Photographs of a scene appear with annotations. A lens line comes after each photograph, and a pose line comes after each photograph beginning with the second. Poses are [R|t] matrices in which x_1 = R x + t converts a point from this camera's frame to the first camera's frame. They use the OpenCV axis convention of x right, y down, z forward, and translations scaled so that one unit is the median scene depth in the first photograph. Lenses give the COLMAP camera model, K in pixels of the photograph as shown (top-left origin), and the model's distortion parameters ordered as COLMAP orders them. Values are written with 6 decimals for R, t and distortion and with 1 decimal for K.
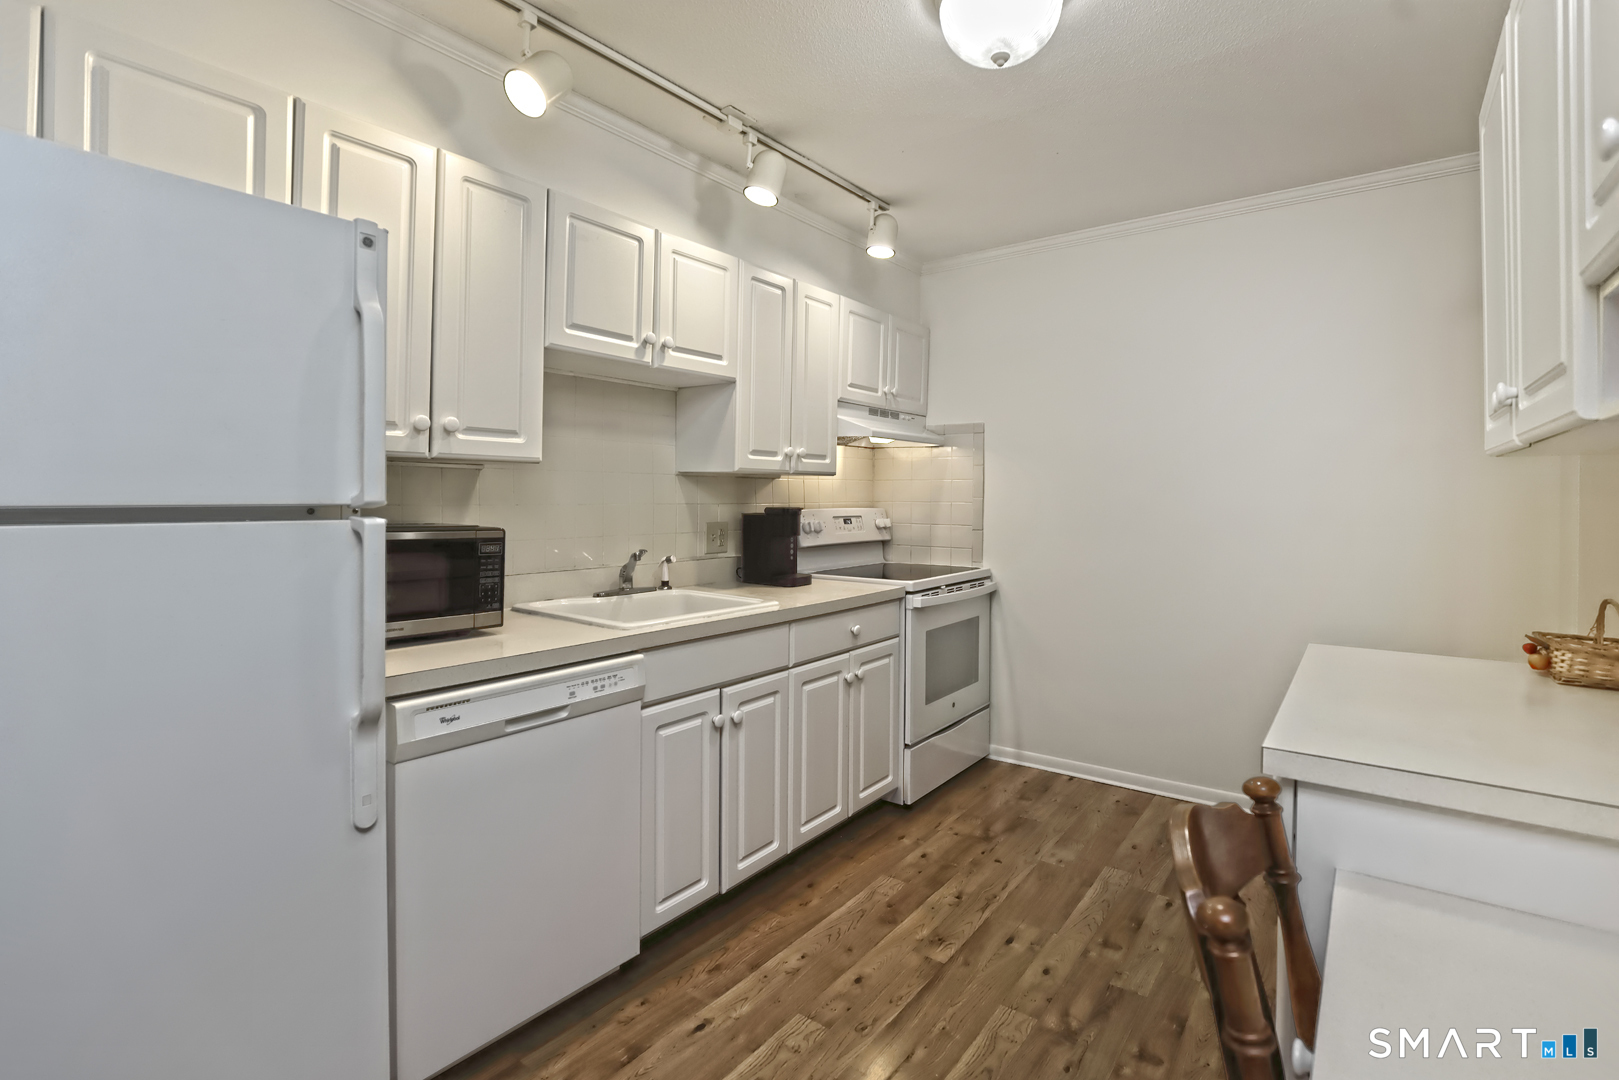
lens RADIAL K [[750.6, 0, 821.3], [0, 750.6, 490.0], [0, 0, 1]] dist [-0.024123, 0.003253]
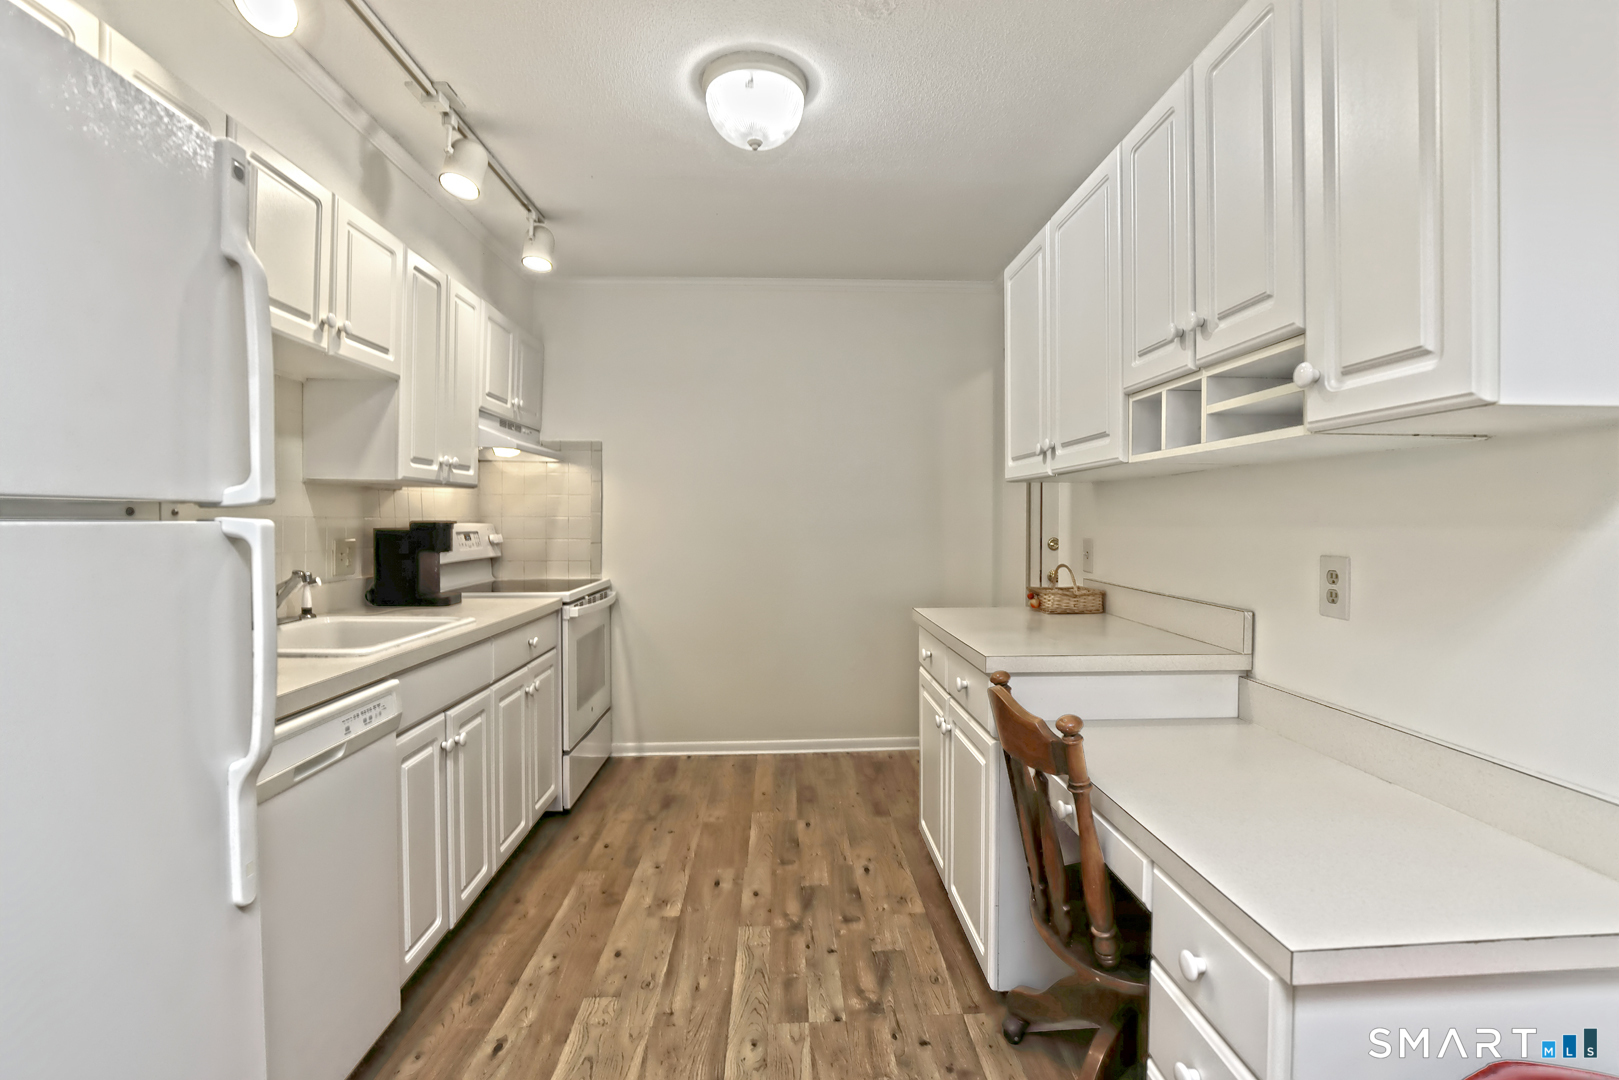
lens RADIAL K [[750.6, 0, 813.3], [0, 750.6, 524.1], [0, 0, 1]] dist [-0.024123, 0.003253]
pose [[0.770379, -0.008653, 0.637527, -0.322898], [-0.001176, 0.999887, 0.014993, 0.014773], [-0.637585, -0.012300, 0.770282, -0.003115]]
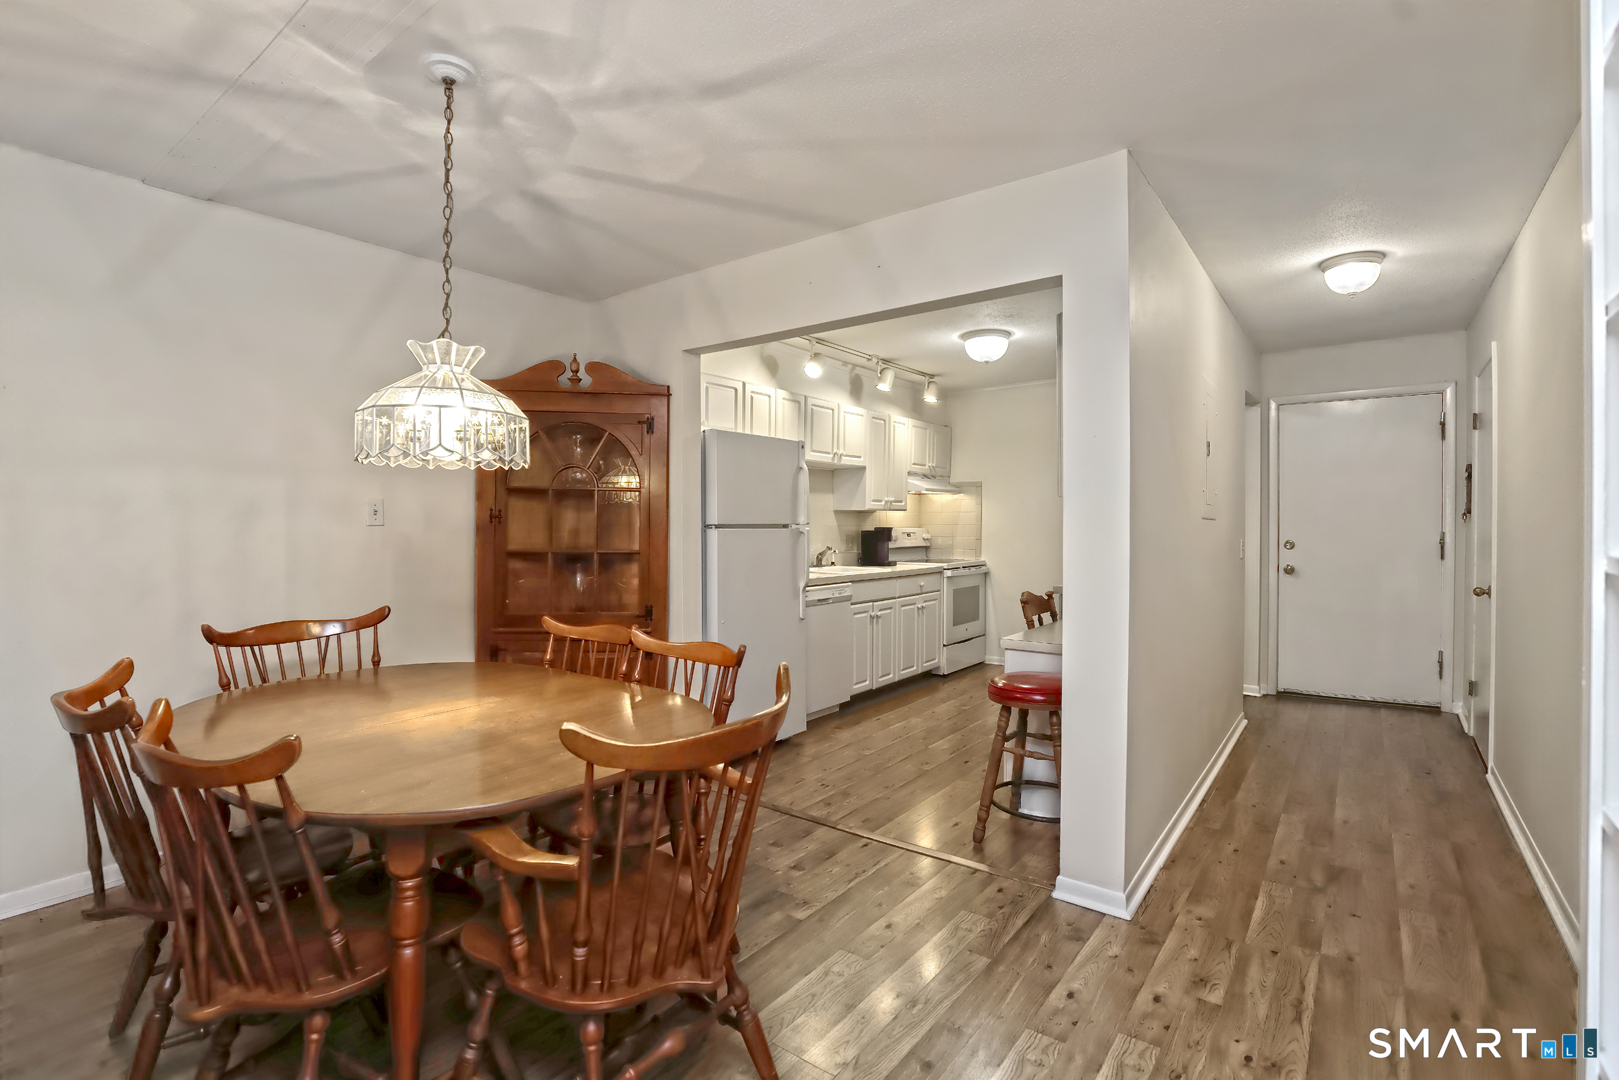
lens RADIAL K [[750.6, 0, 792.2], [0, 750.6, 533.6], [0, 0, 1]] dist [-0.024123, 0.003253]
pose [[0.999618, -0.003500, -0.027427, -0.283807], [0.004122, 0.999735, 0.022667, -0.007586], [0.027340, -0.022772, 0.999367, -1.214952]]
